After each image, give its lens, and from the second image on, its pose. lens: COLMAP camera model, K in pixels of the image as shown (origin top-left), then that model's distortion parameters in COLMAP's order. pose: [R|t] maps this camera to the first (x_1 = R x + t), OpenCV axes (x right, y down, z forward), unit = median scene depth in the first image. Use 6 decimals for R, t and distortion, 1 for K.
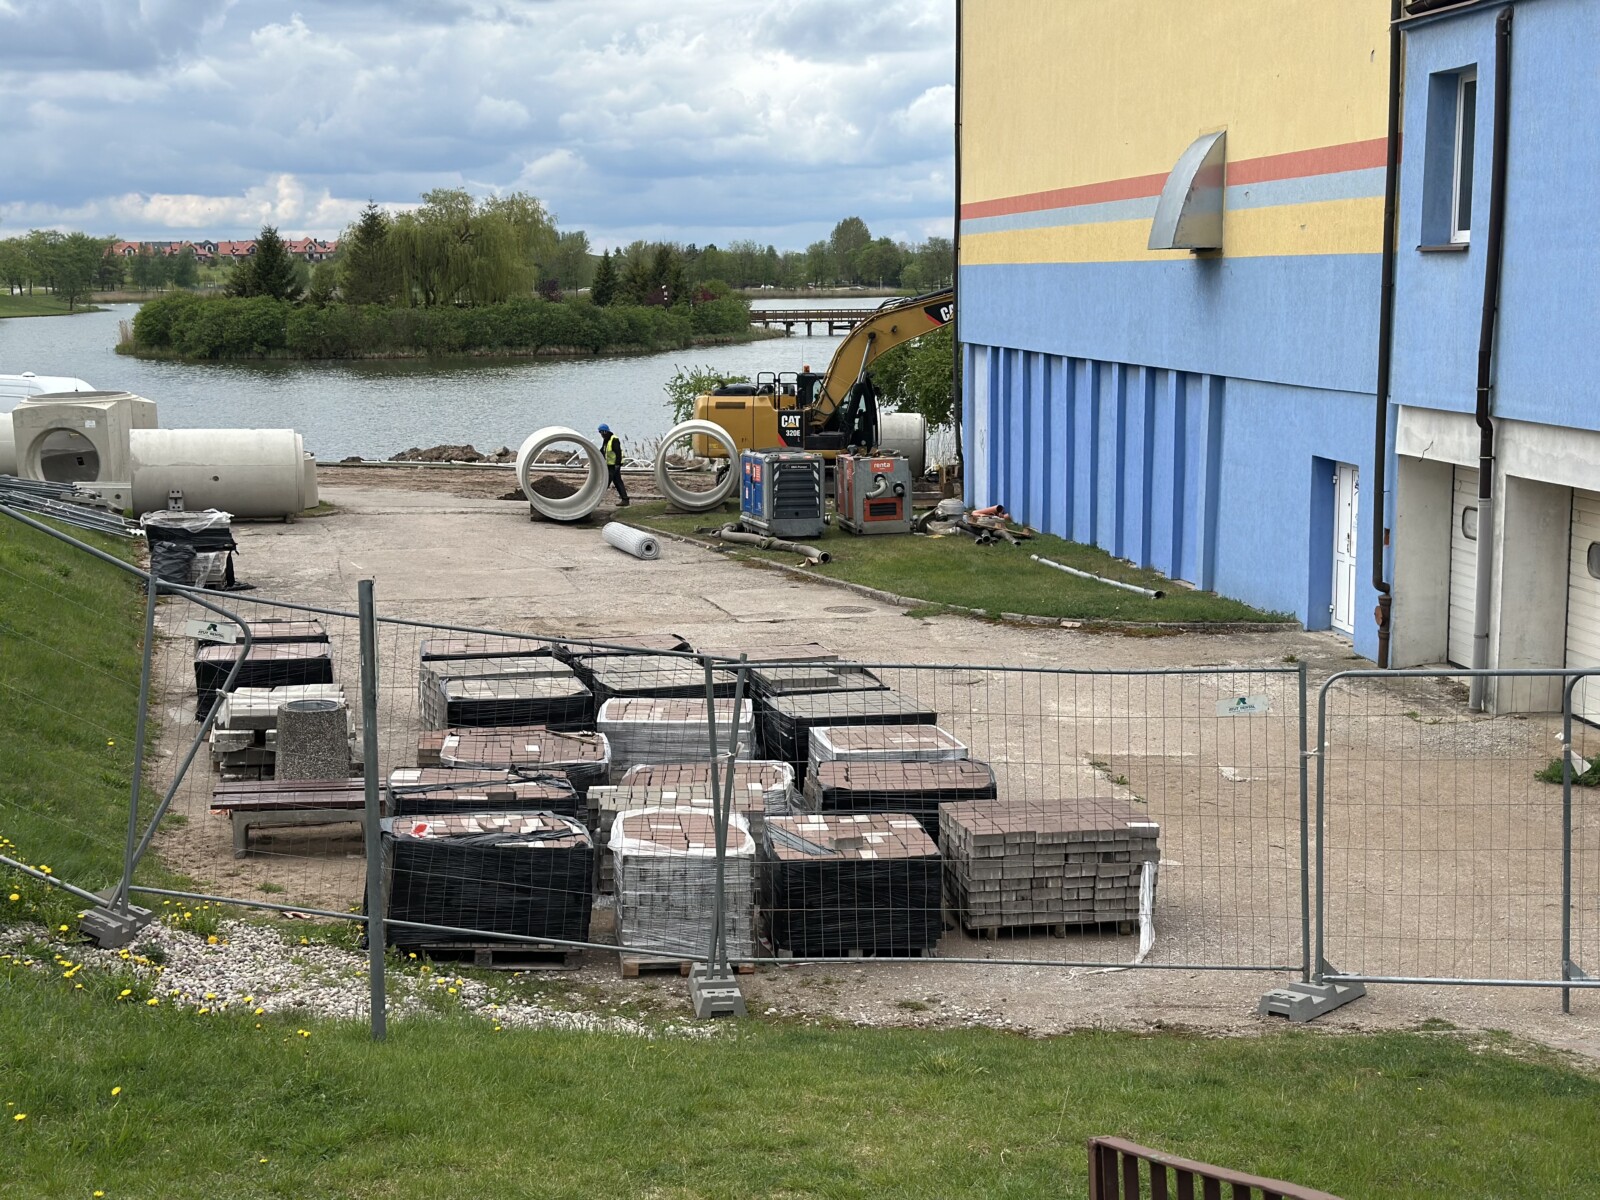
lens RADIAL K [[2190.8, 0, 799.4], [0, 2190.8, 613.5], [0, 0, 1]] dist [0.146274, -0.156272]
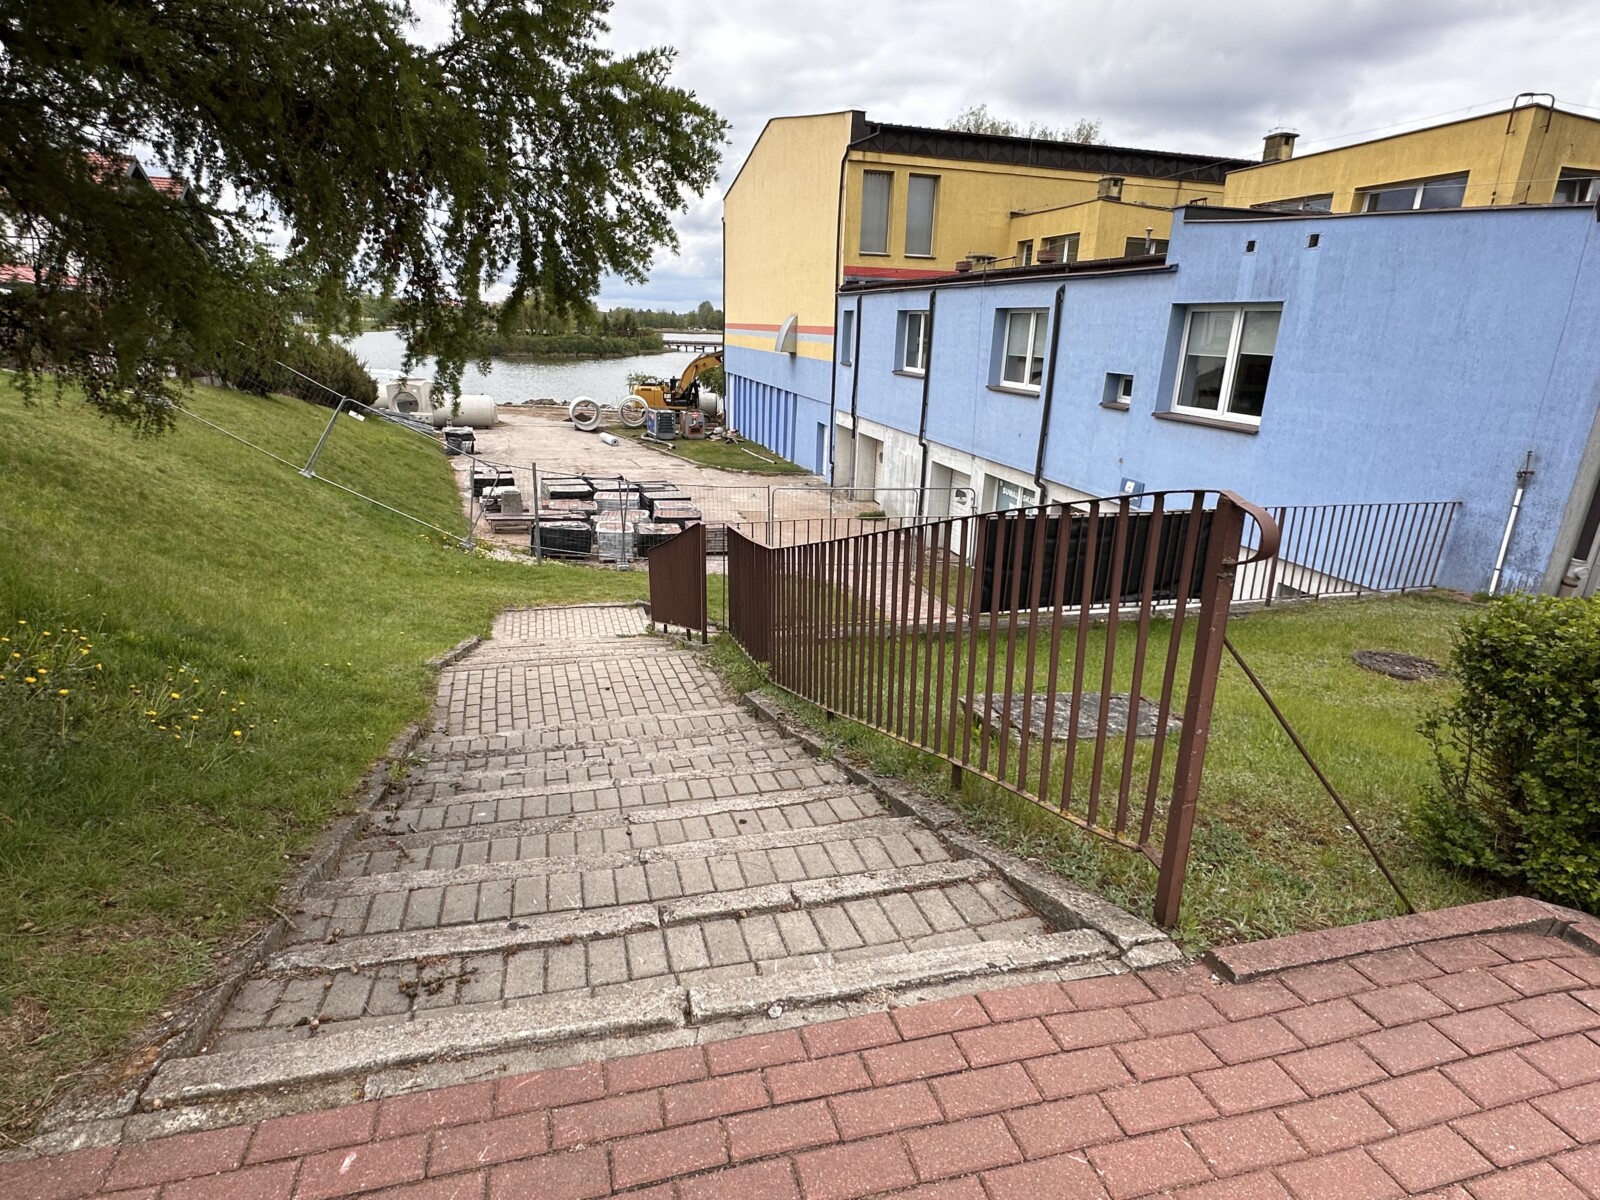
lens RADIAL K [[859.0, 0, 800.0], [0, 859.0, 600.0], [0, 0, 1]] dist [0.001526, 0.000037]
pose [[0.991437, 0.001242, 0.130581, 0.050067], [-0.021956, 0.987306, 0.157305, -0.012461], [-0.128728, -0.158825, 0.978879, -0.374197]]
